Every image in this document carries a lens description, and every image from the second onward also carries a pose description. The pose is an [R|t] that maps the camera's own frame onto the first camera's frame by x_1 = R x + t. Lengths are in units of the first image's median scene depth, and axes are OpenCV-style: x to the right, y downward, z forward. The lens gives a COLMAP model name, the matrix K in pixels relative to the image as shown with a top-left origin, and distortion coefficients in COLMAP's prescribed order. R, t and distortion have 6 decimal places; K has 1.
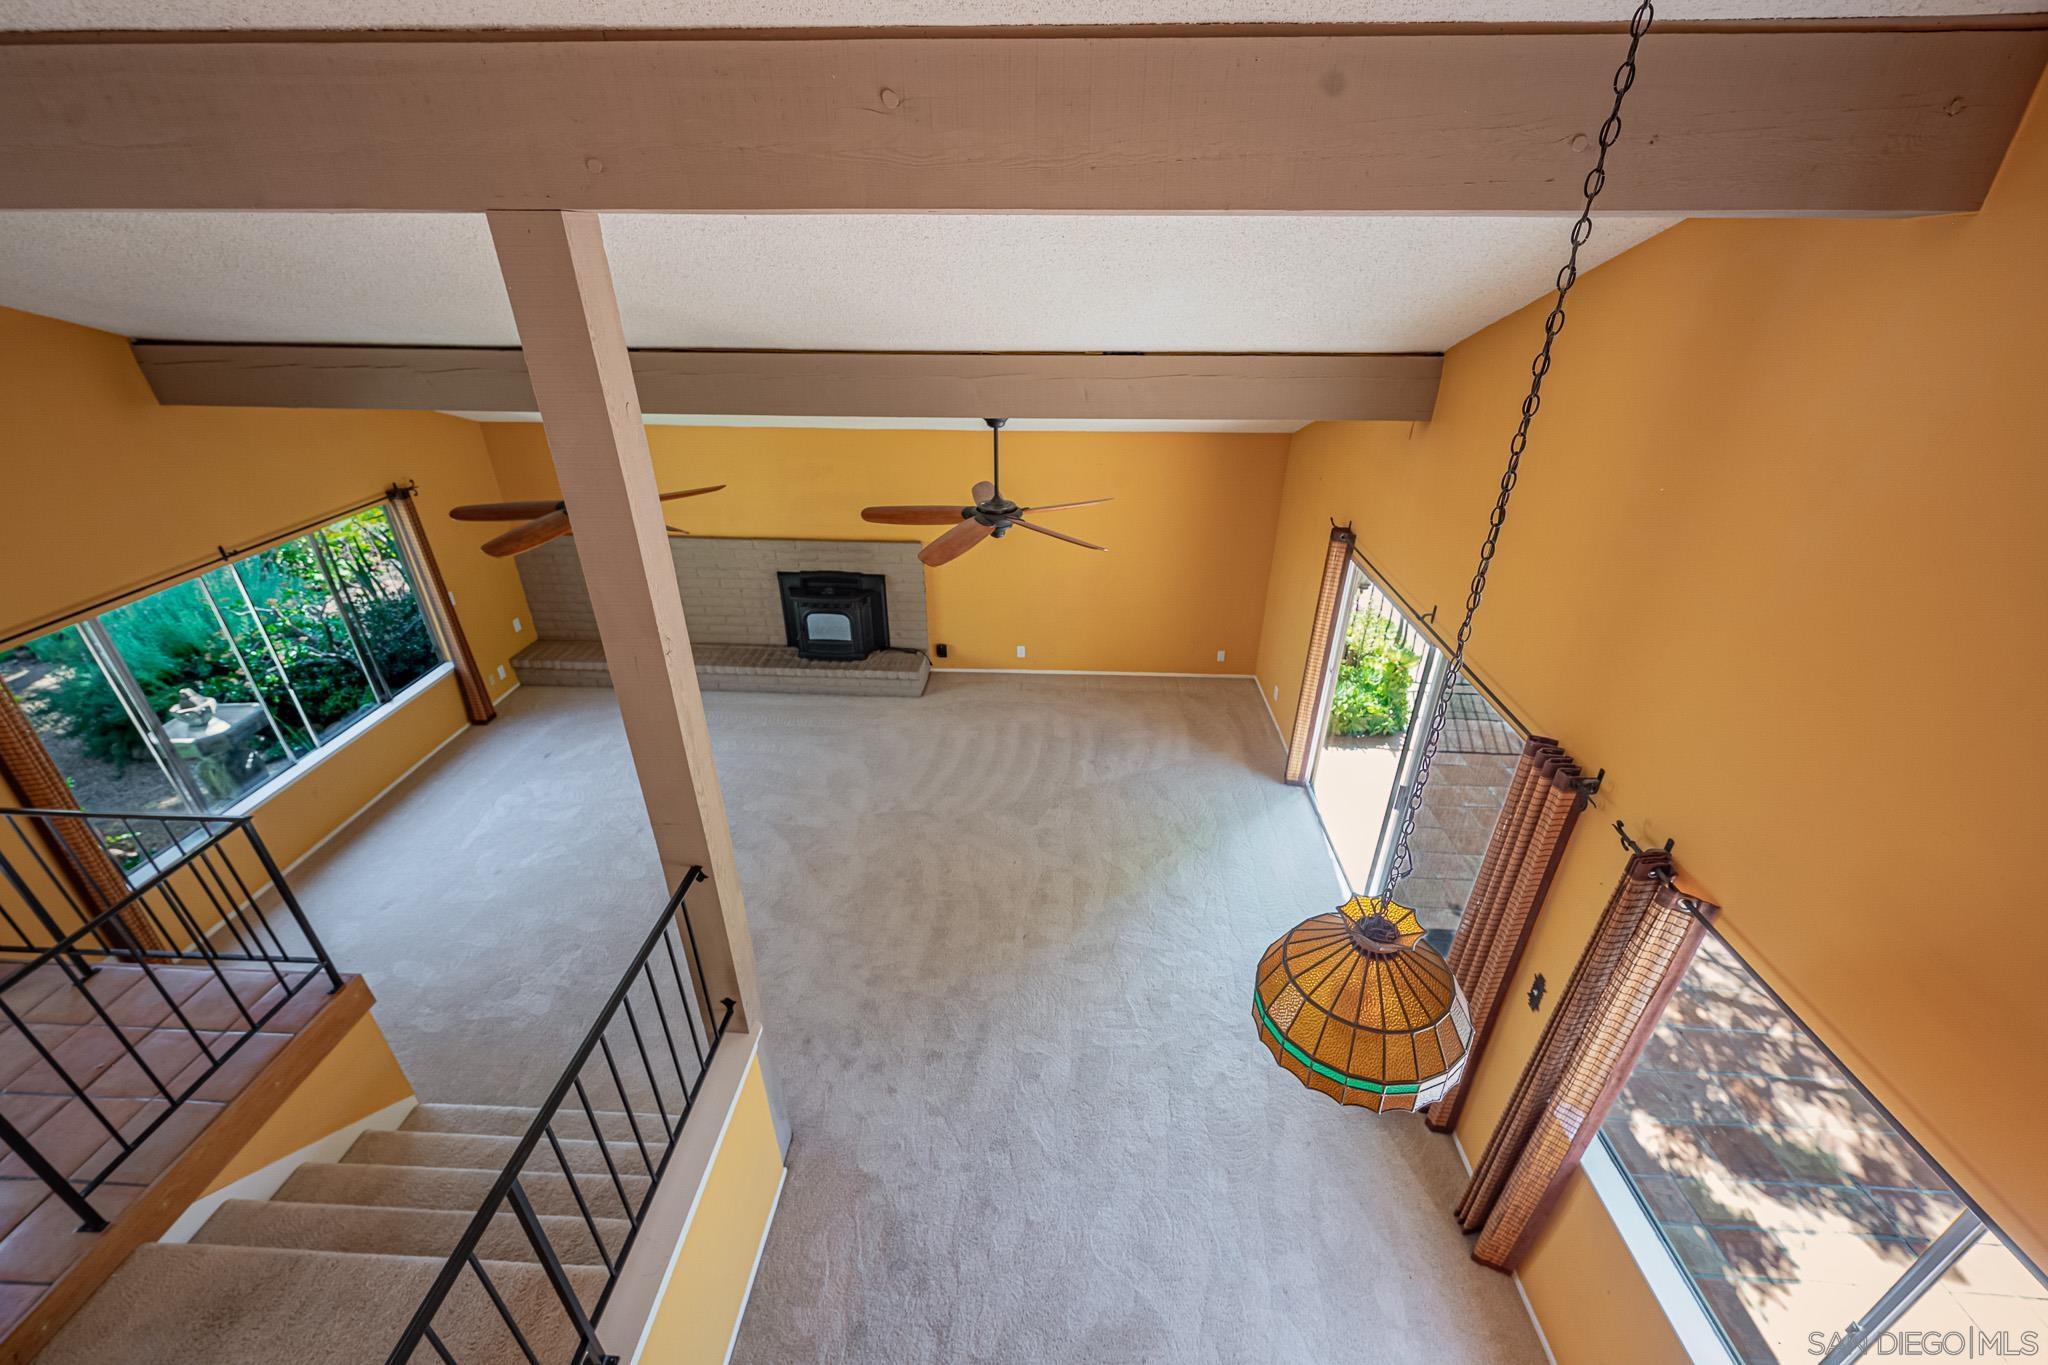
lens RADIAL K [[816.8, 0, 1020.3], [0, 816.8, 684.0], [0, 0, 1]] dist [0.003088, 0.000224]
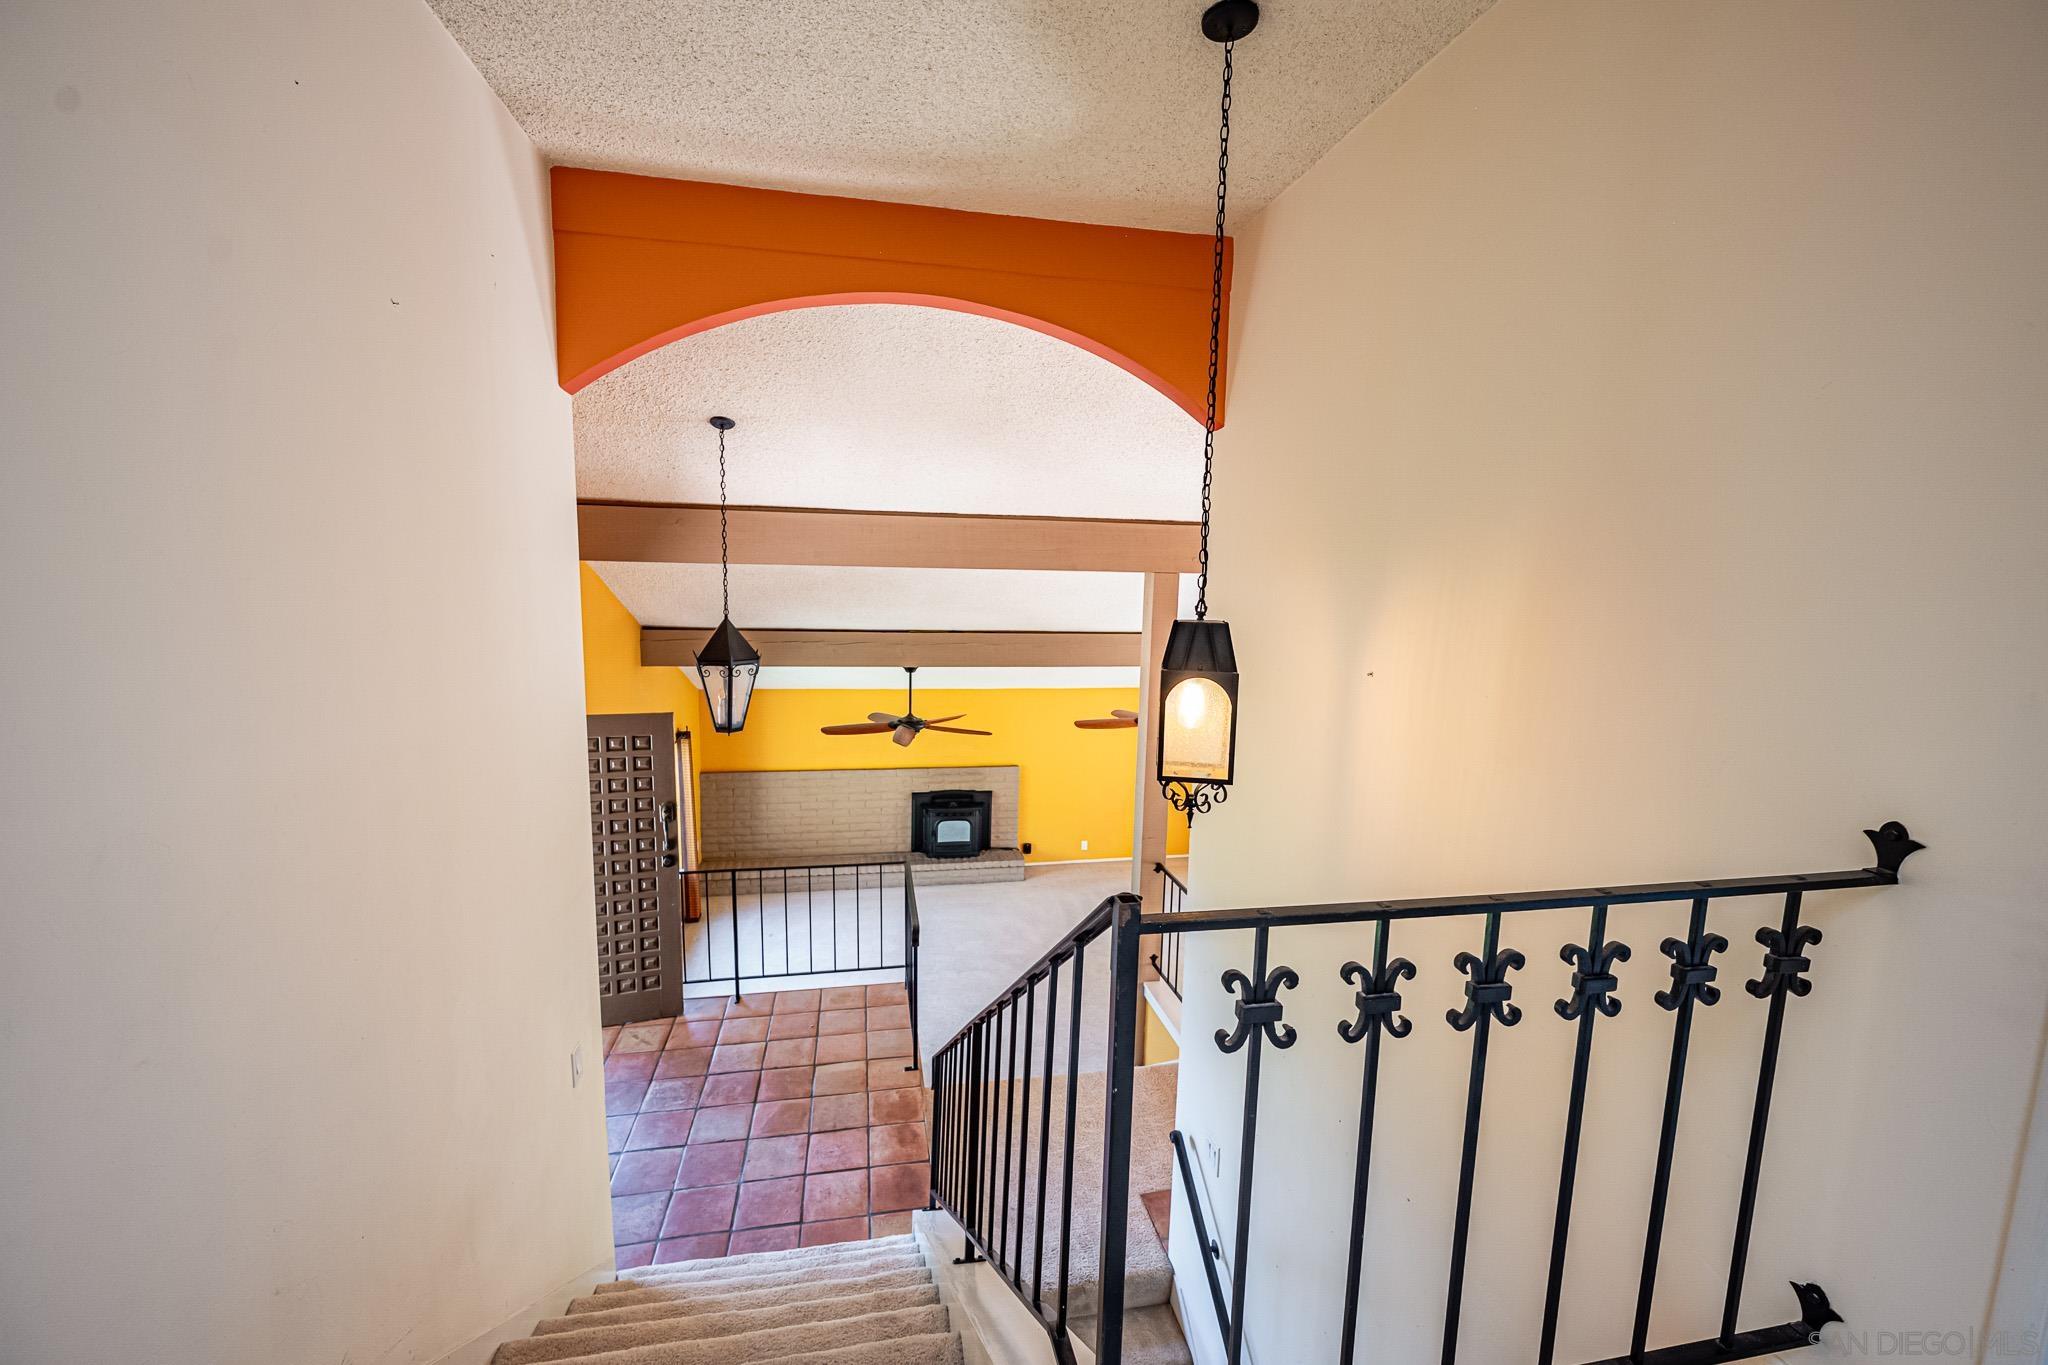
lens RADIAL K [[816.8, 0, 1025.7], [0, 816.8, 679.8], [0, 0, 1]] dist [0.003088, 0.000224]
pose [[0.969997, -0.011544, 0.242844, -0.434623], [0.097131, 0.934091, -0.343570, 0.166056], [-0.222872, 0.356850, 0.907186, -0.320074]]
